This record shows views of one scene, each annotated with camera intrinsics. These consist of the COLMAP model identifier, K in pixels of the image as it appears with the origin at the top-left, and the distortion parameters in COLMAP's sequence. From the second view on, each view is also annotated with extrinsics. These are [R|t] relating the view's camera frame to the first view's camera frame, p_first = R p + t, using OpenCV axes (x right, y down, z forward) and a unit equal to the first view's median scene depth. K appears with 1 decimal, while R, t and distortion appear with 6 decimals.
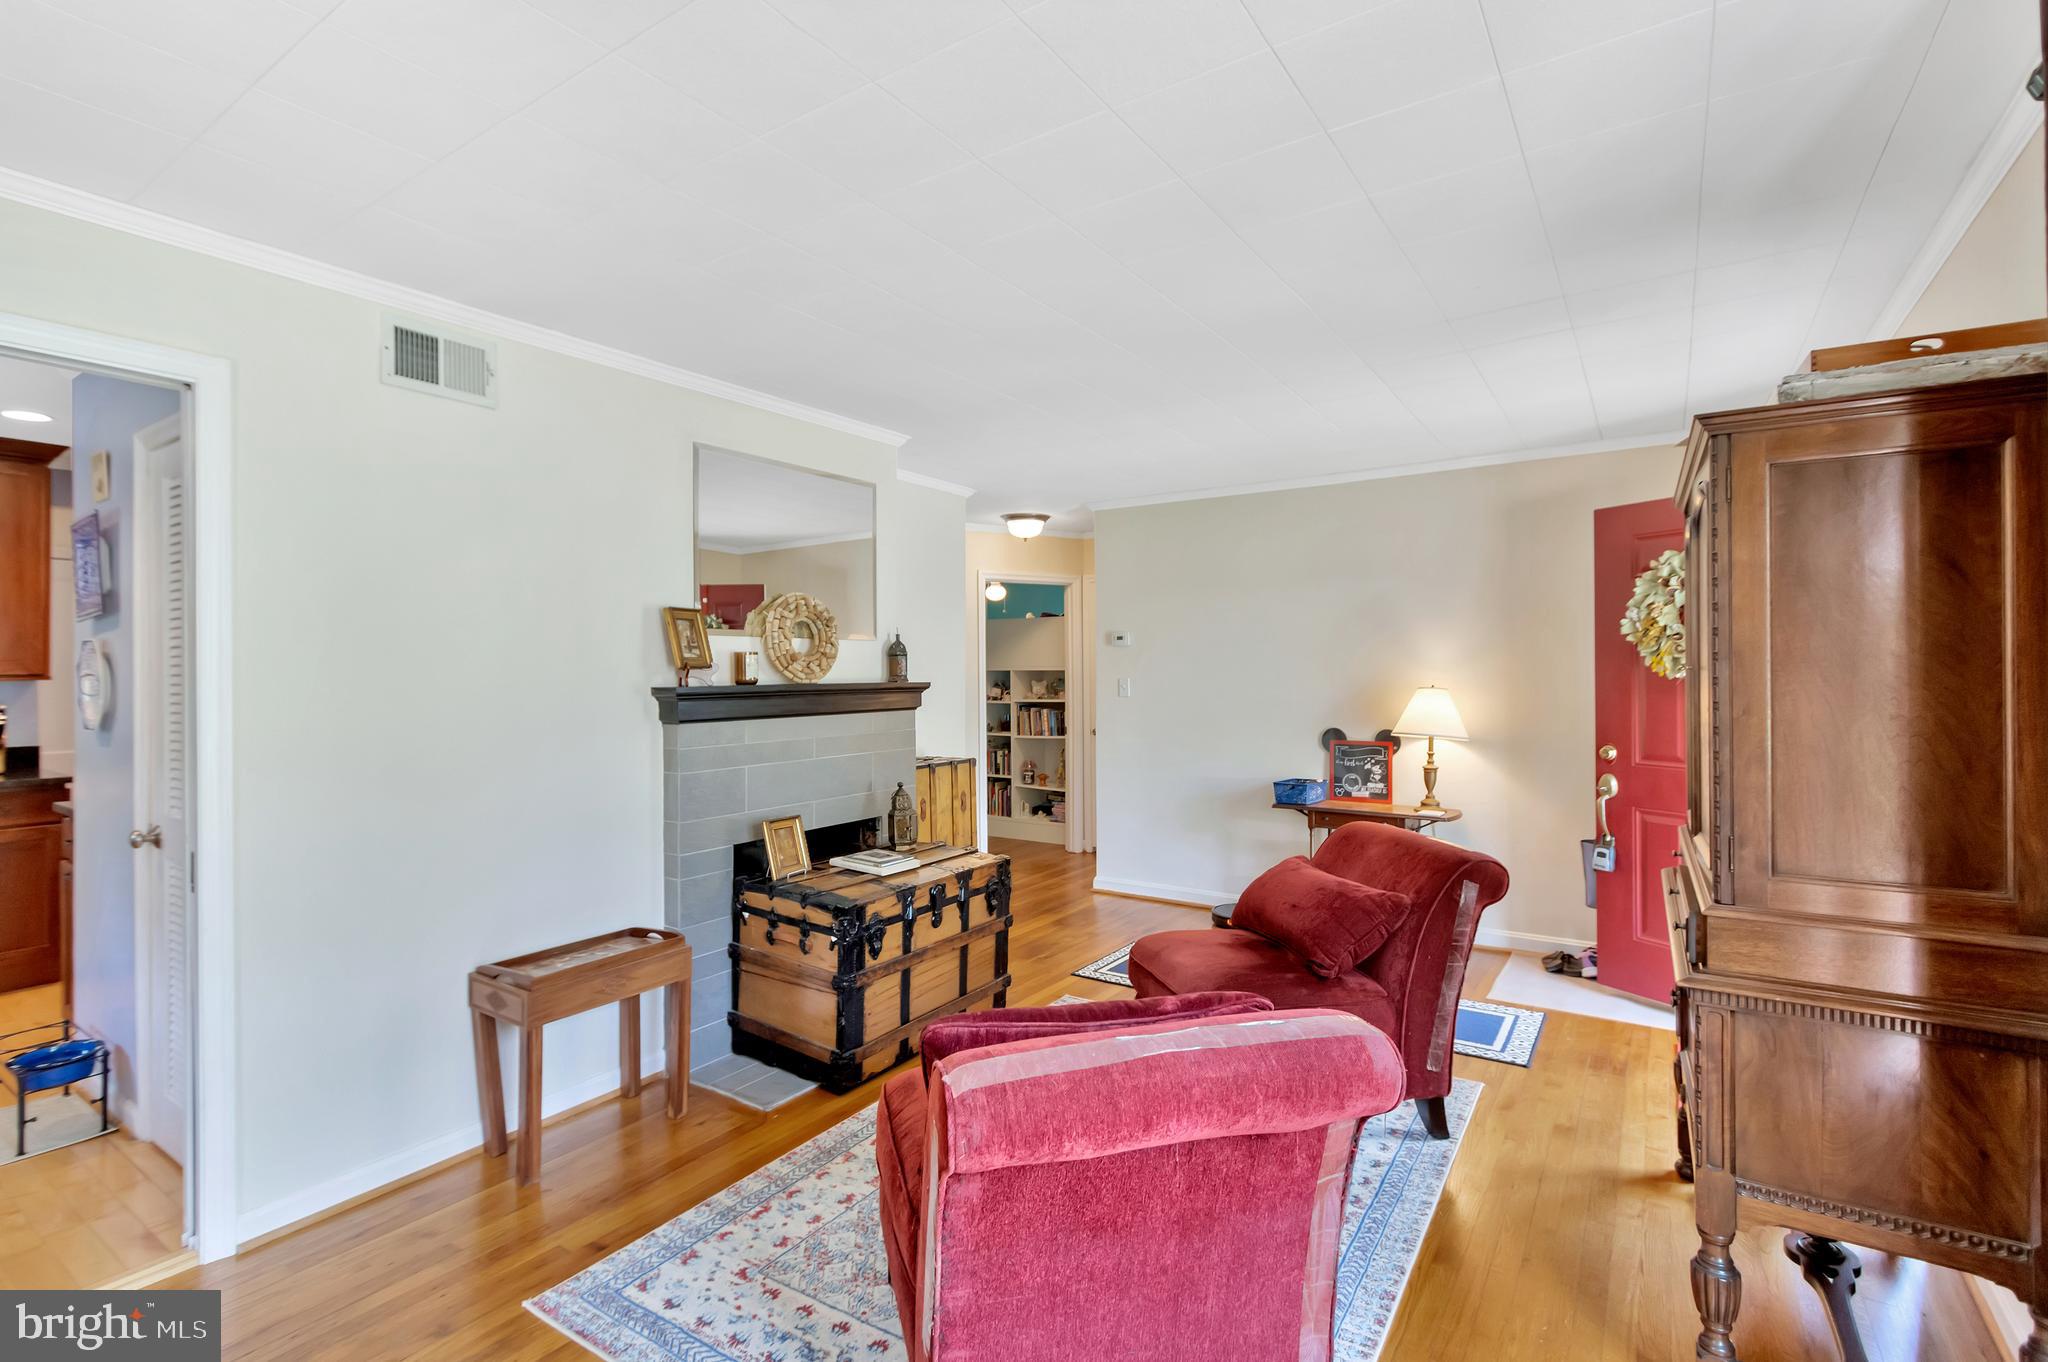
lens RADIAL K [[936.7, 0, 1023.7], [0, 936.7, 665.7], [0, 0, 1]] dist [0.000529, -0.000005]
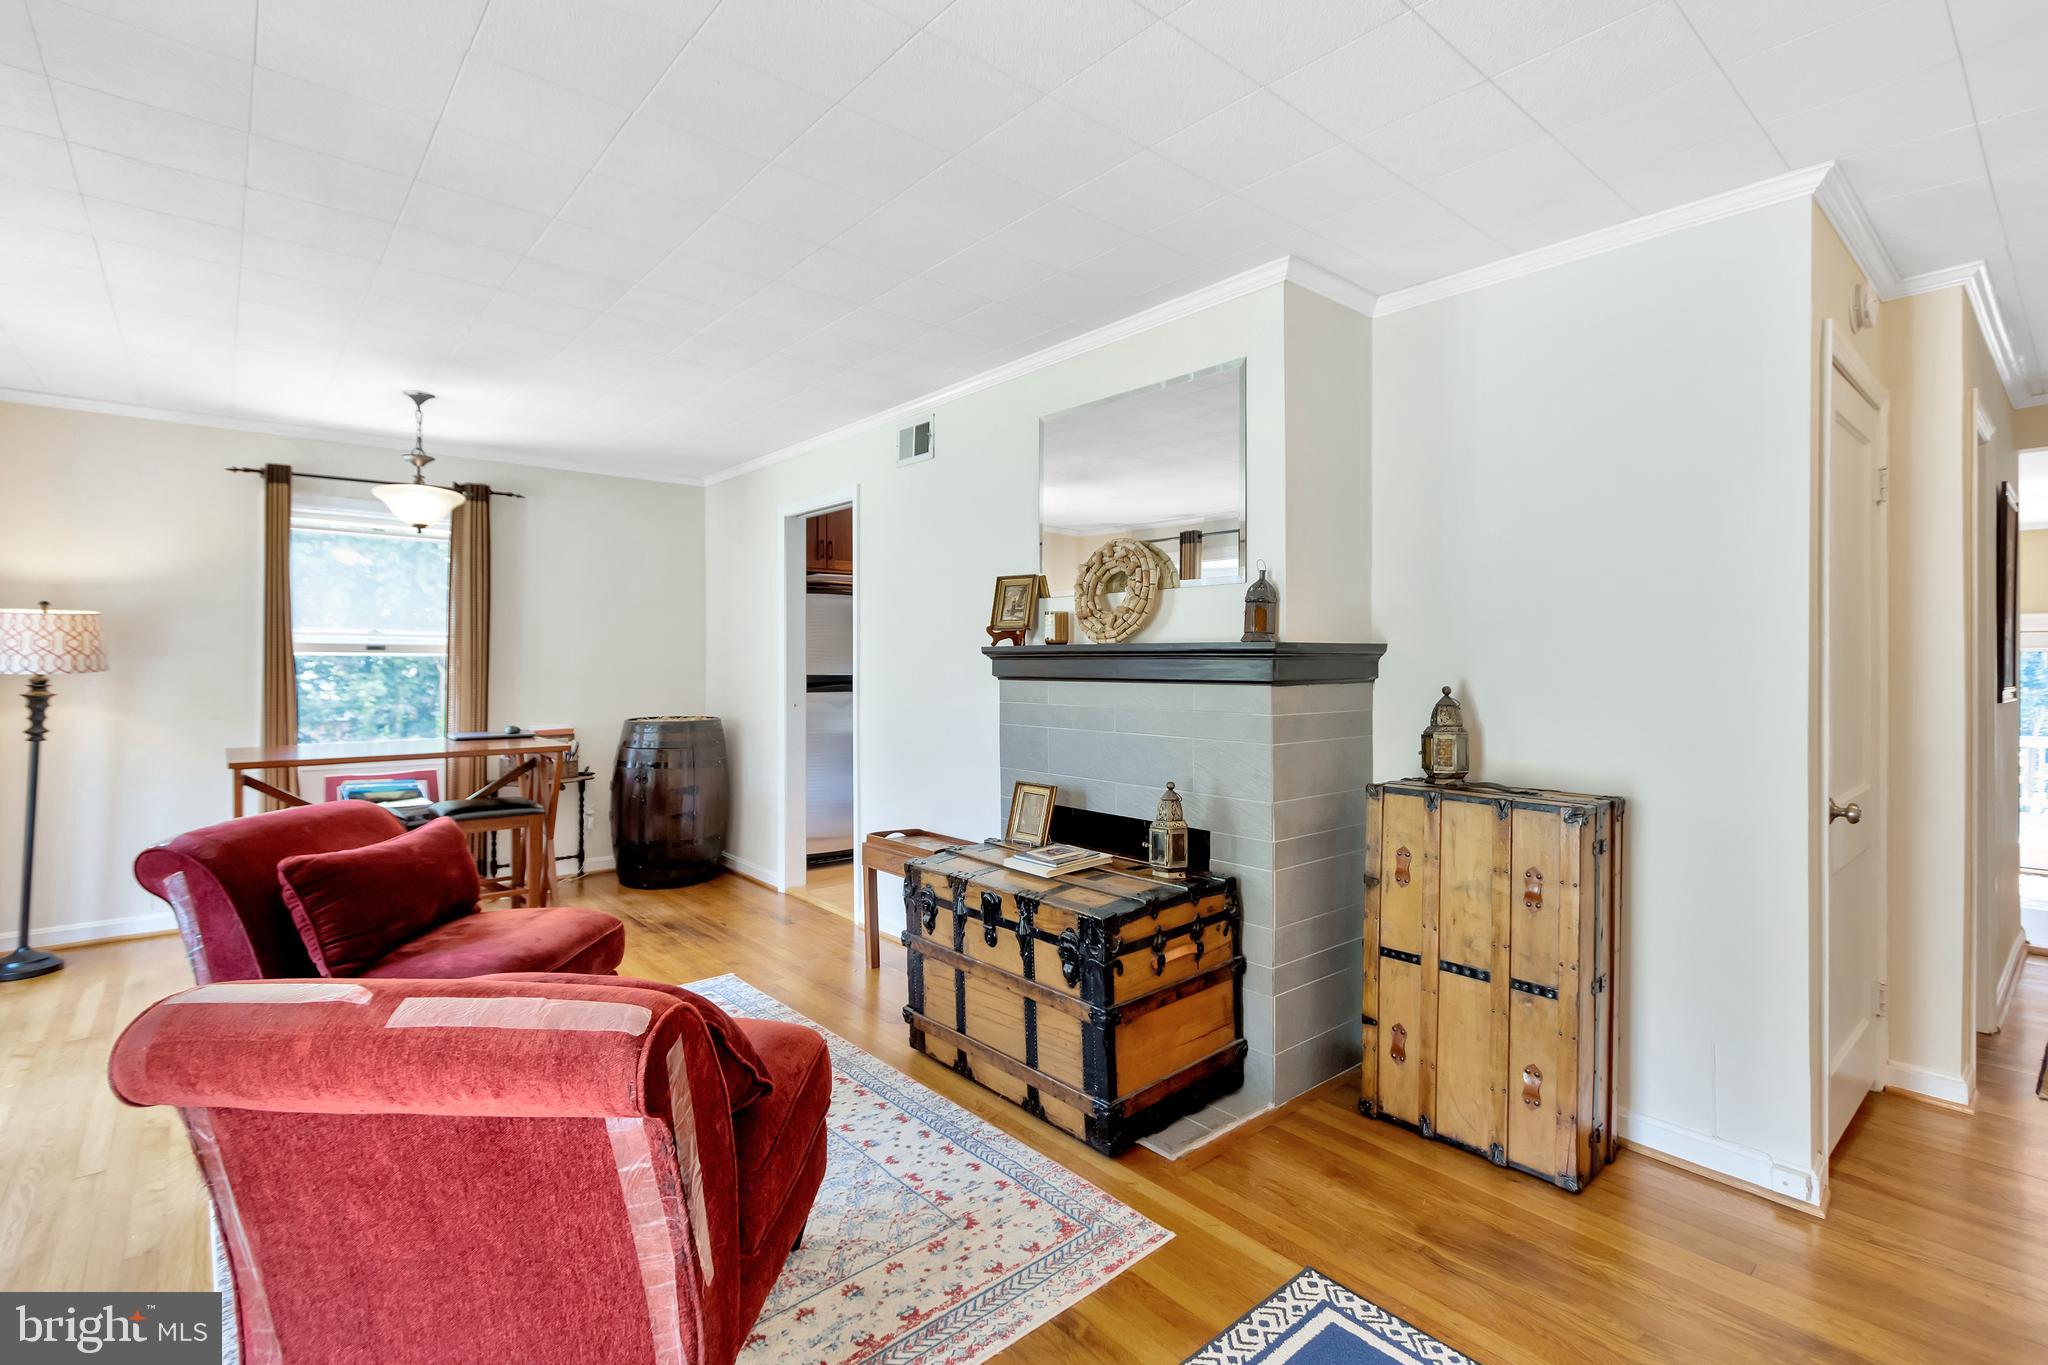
lens RADIAL K [[949.3, 0, 1016.0], [0, 949.3, 674.6], [0, 0, 1]] dist [-0.001022, -0.000273]
pose [[-0.271603, 0.013084, -0.962321, 0.654306], [-0.001075, 0.999903, 0.013898, 0.036356], [0.962409, 0.004809, -0.271562, 1.202687]]
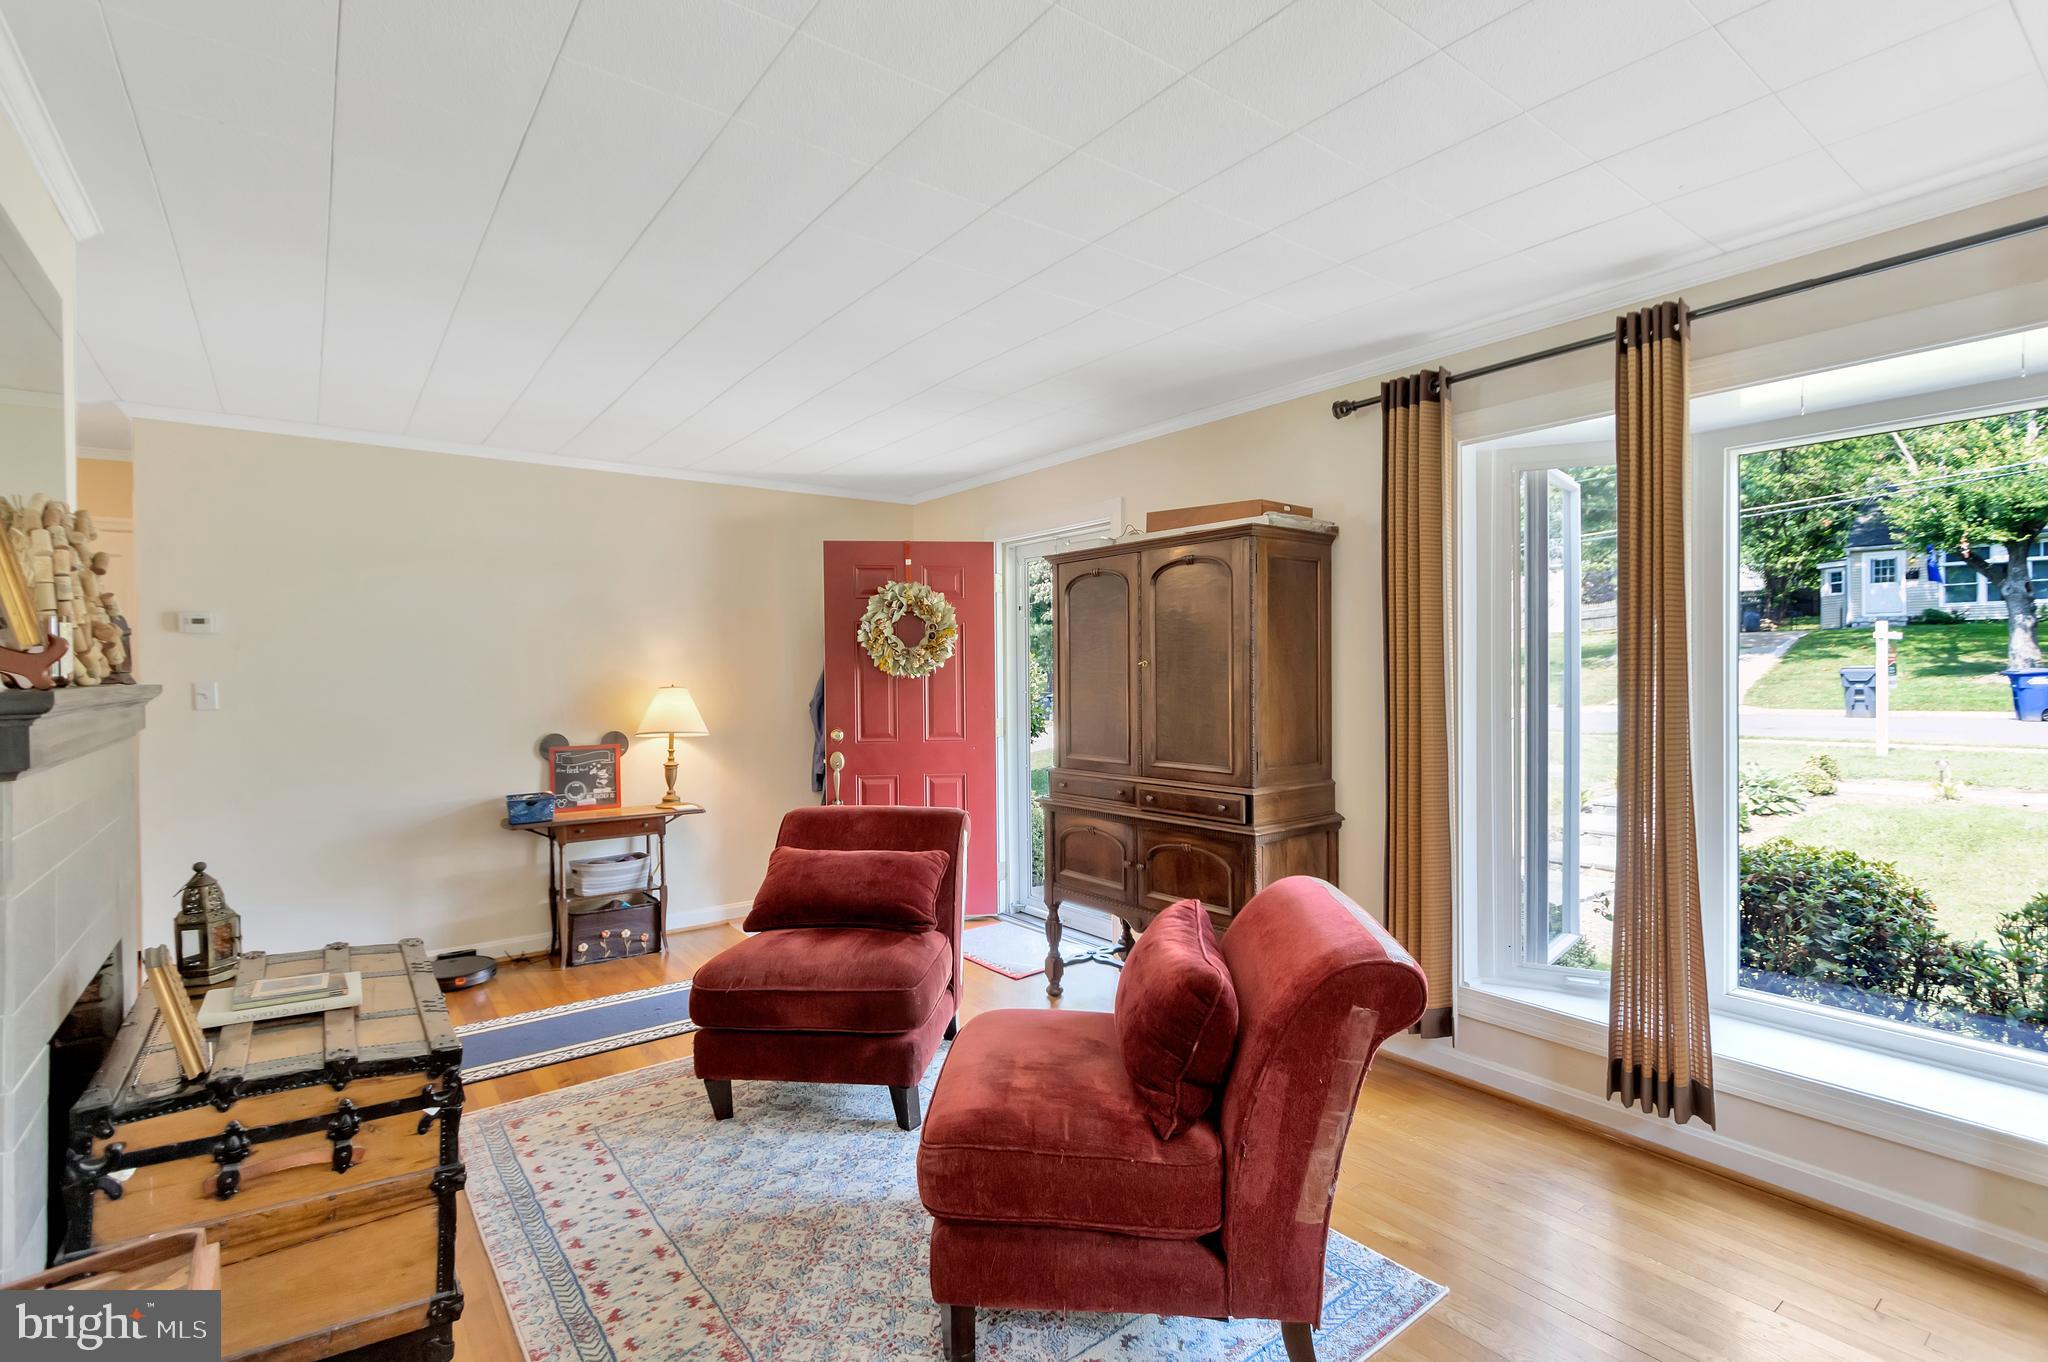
lens RADIAL K [[949.3, 0, 1016.0], [0, 949.3, 673.1], [0, 0, 1]] dist [-0.001022, -0.000273]
pose [[0.325780, 0.002714, 0.945442, -0.567973], [-0.000644, 0.999996, -0.002648, 0.014054], [-0.945445, 0.000254, 0.325781, 0.397709]]
